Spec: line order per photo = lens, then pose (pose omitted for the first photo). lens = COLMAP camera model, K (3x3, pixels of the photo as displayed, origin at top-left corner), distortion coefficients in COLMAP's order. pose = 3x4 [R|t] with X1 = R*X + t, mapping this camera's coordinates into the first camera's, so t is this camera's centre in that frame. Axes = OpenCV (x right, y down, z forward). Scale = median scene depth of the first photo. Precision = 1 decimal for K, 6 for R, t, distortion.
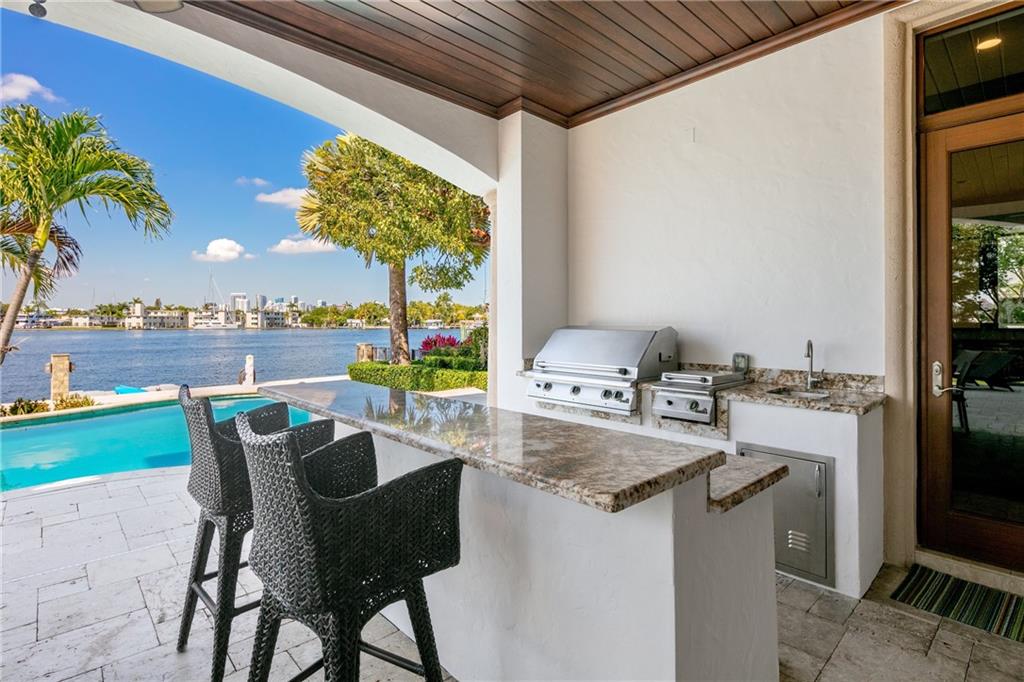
lens RADIAL K [[491.2, 0, 502.8], [0, 491.2, 320.0], [0, 0, 1]] dist [0.005936, -0.005594]
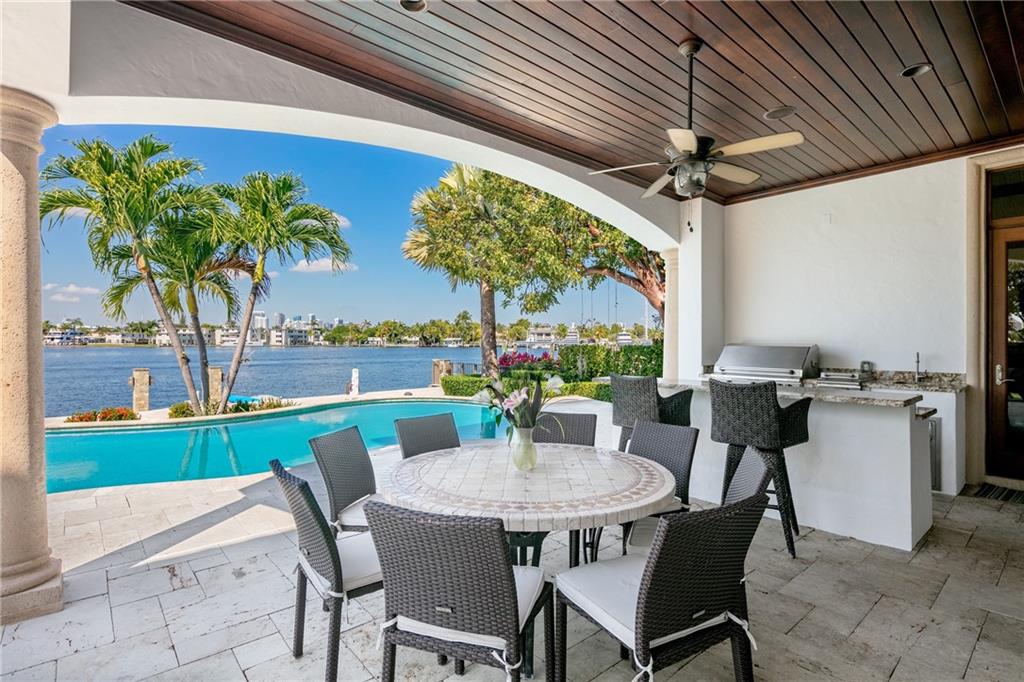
lens RADIAL K [[491.2, 0, 504.3], [0, 491.2, 339.1], [0, 0, 1]] dist [0.005936, -0.005594]
pose [[0.999603, 0.003641, -0.027936, -0.138403], [-0.003608, 0.999993, 0.001220, -0.000093], [0.027940, -0.001119, 0.999609, -0.132706]]
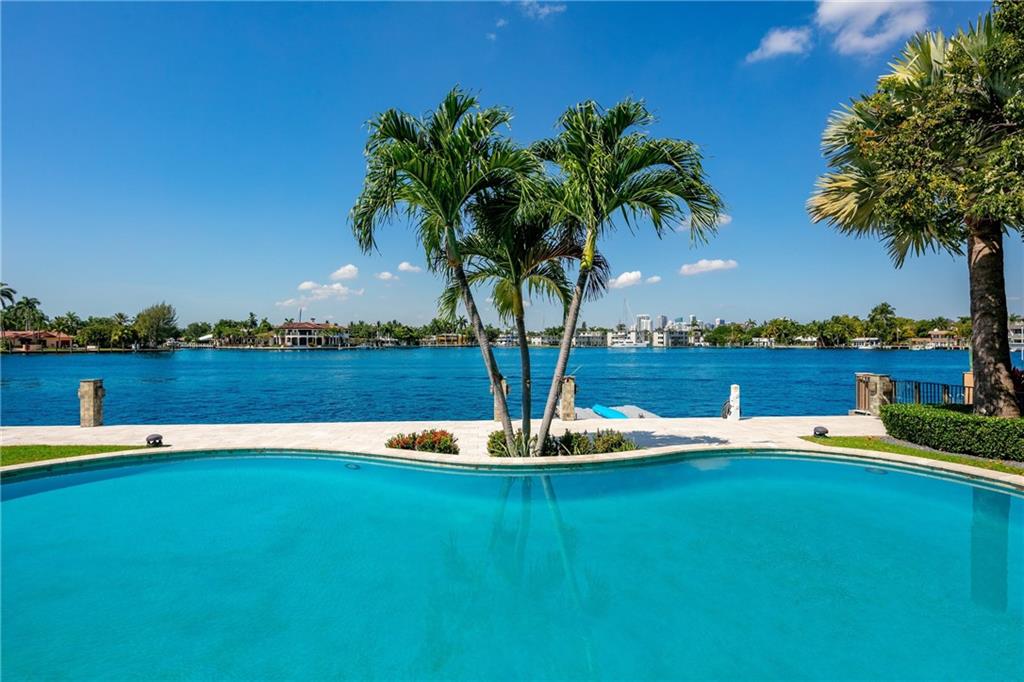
lens RADIAL K [[491.2, 0, 514.0], [0, 491.2, 341.6], [0, 0, 1]] dist [0.005936, -0.005594]
pose [[0.731464, -0.001464, -0.681878, -0.219756], [0.005483, 0.999978, 0.003734, -0.007258], [0.681858, -0.006470, 0.731456, 0.128476]]
